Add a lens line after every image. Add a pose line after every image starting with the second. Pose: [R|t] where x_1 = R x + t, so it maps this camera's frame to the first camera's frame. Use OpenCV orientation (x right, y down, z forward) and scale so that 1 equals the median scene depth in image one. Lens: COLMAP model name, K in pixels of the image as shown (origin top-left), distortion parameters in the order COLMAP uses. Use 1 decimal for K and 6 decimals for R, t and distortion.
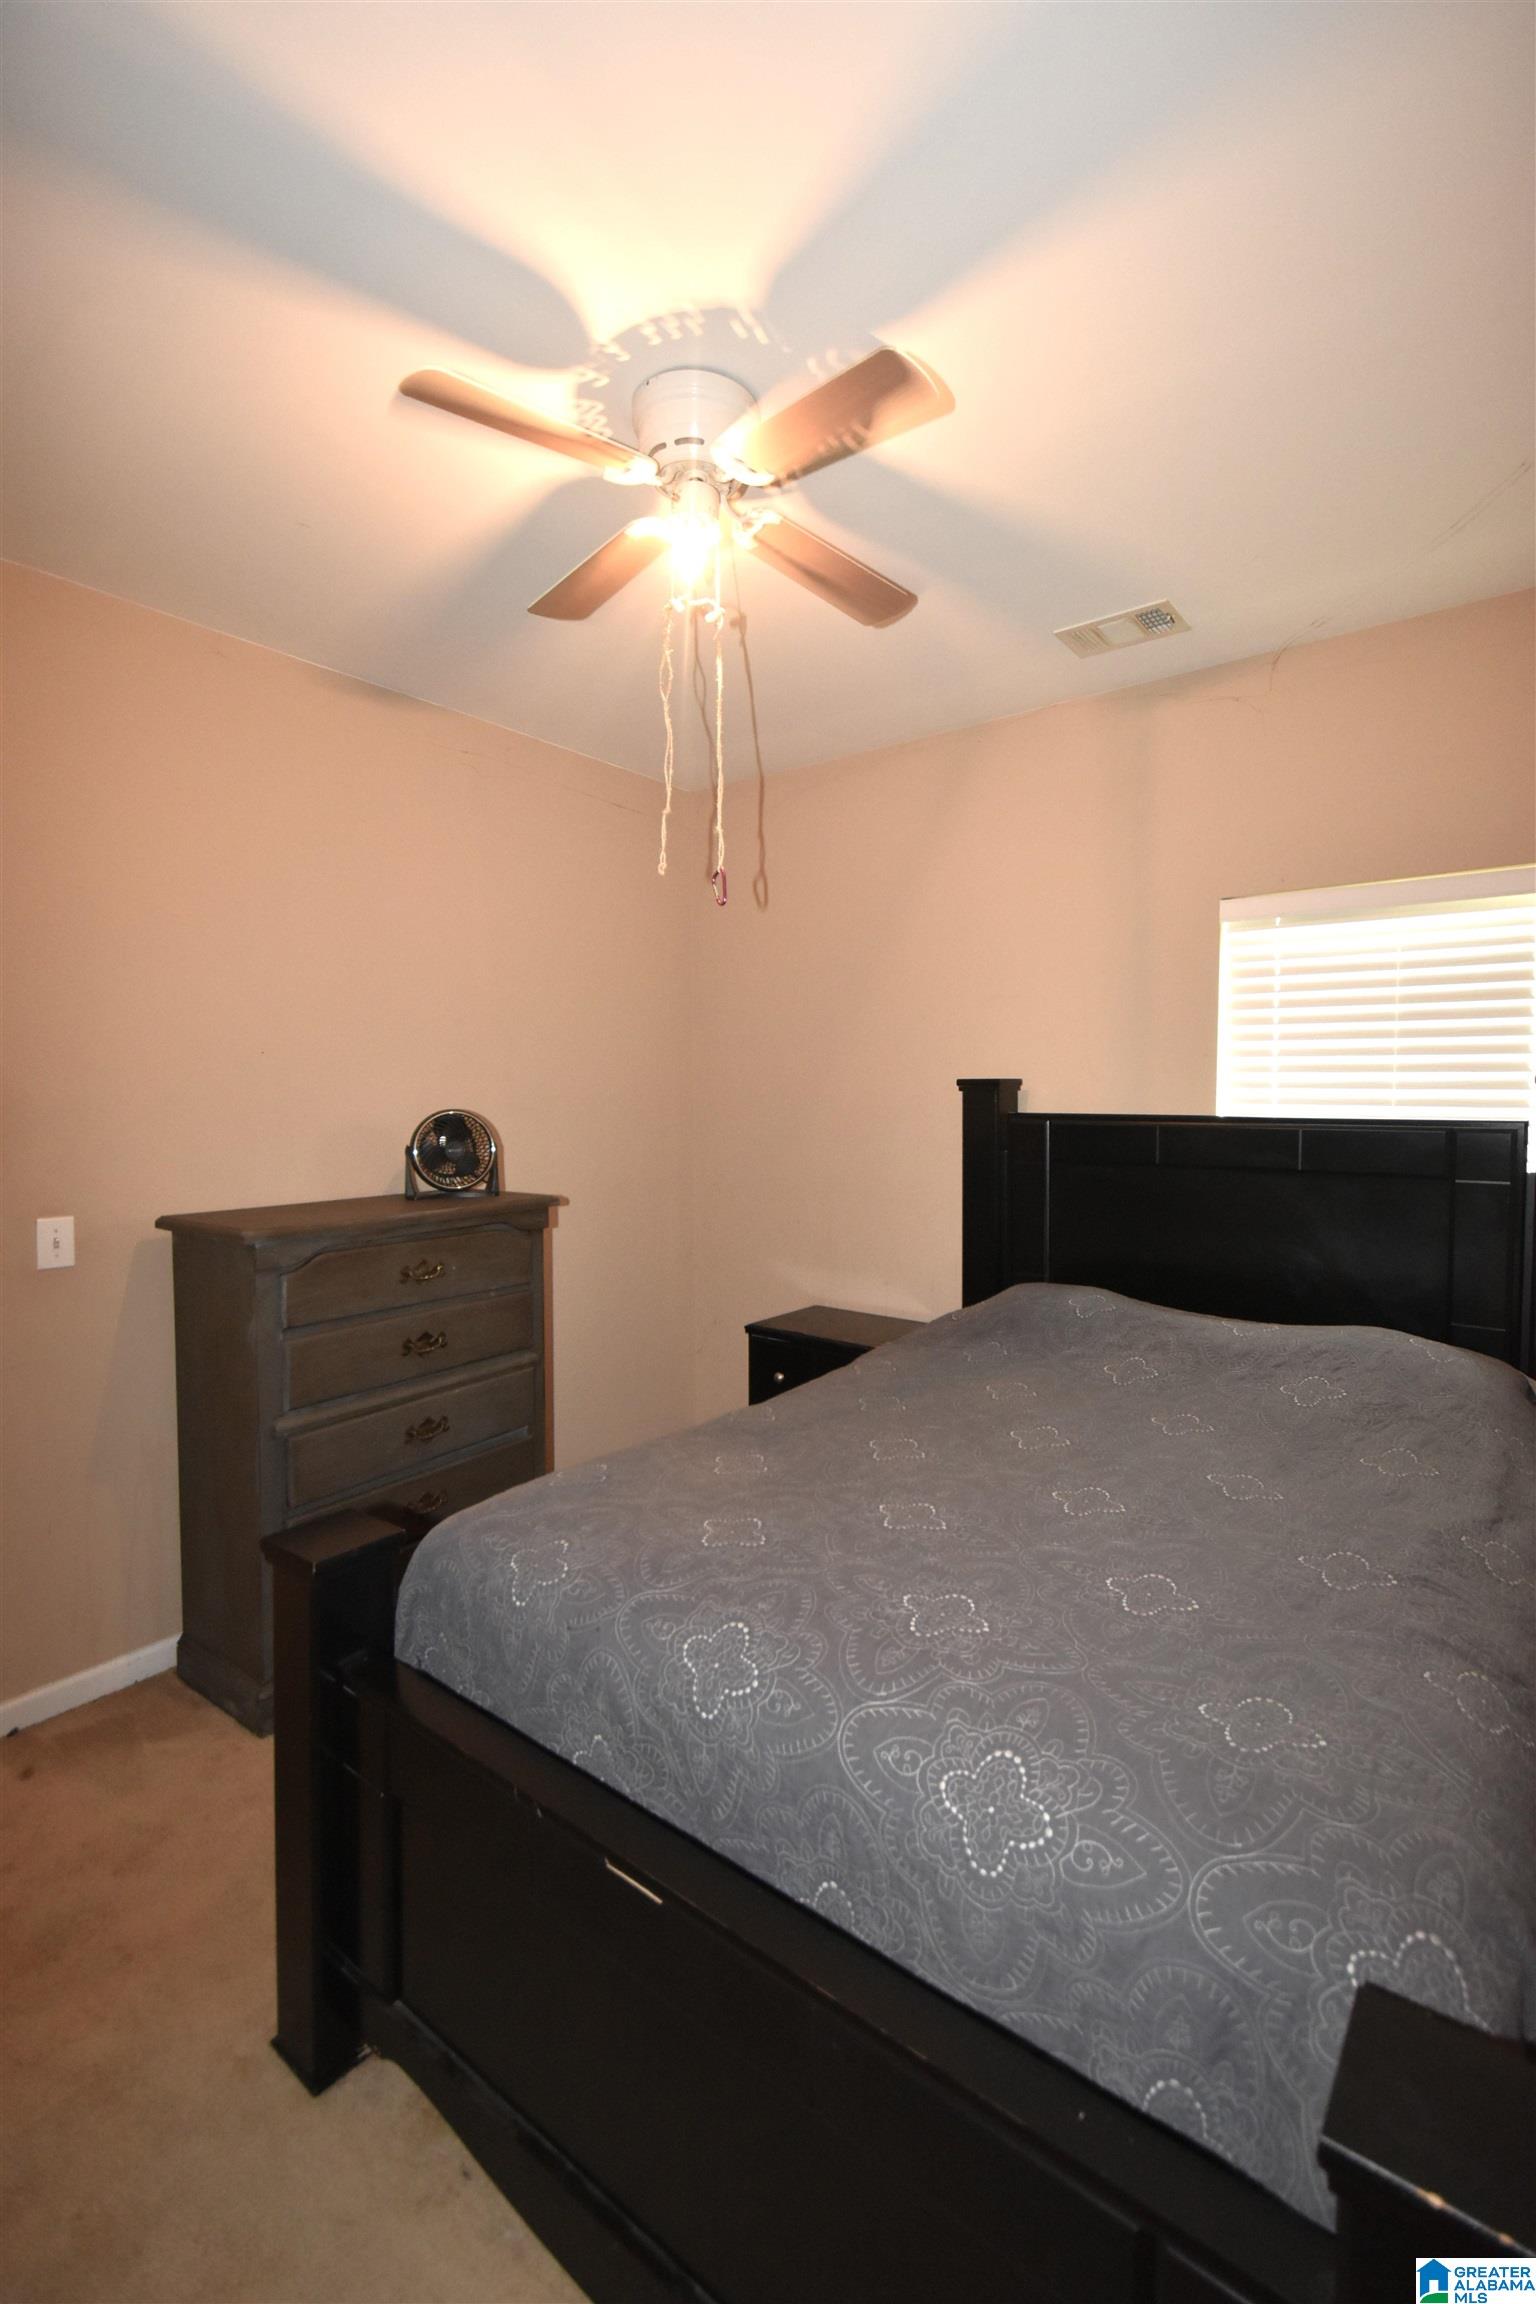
lens RADIAL K [[992.7, 0, 768.0], [0, 992.7, 1152.0], [0, 0, 1]] dist [-0.000110, -0.000131]
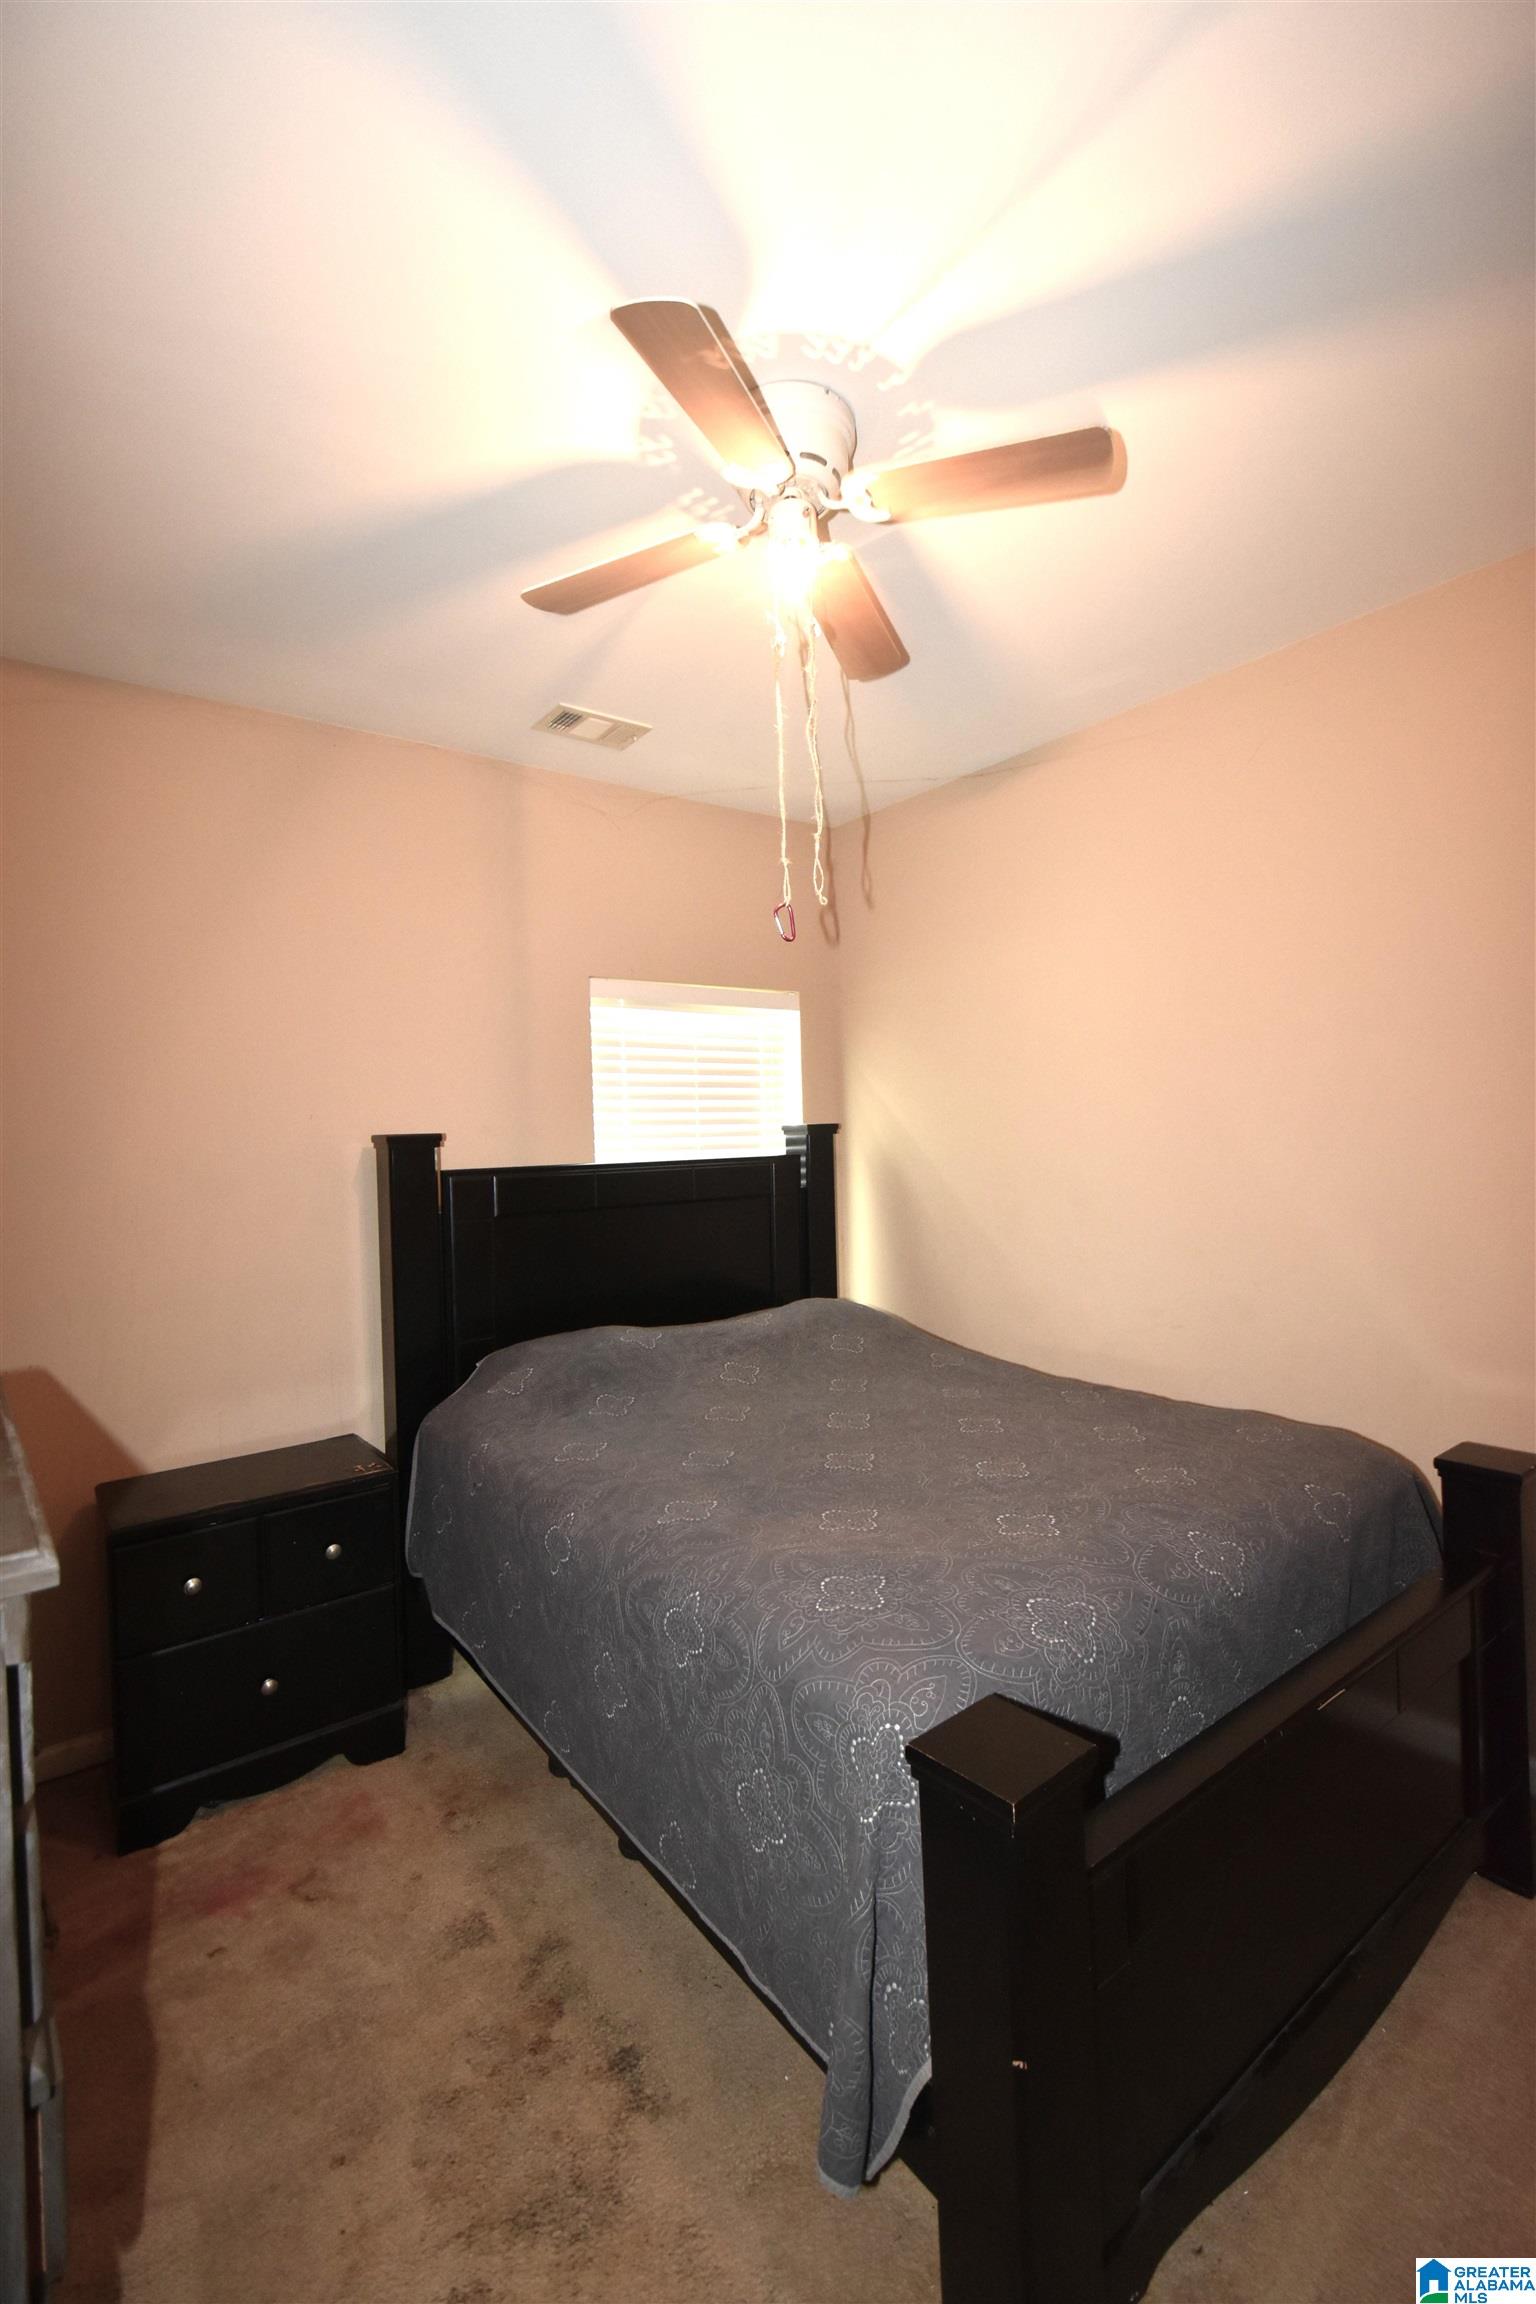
lens RADIAL K [[1033.6, 0, 784.9], [0, 1033.6, 1142.2], [0, 0, 1]] dist [0.004467, -0.006692]
pose [[0.255831, -0.005353, 0.966707, -0.660747], [0.107707, 0.993917, -0.023001, -0.011920], [-0.960703, 0.110005, 0.254851, 0.505065]]
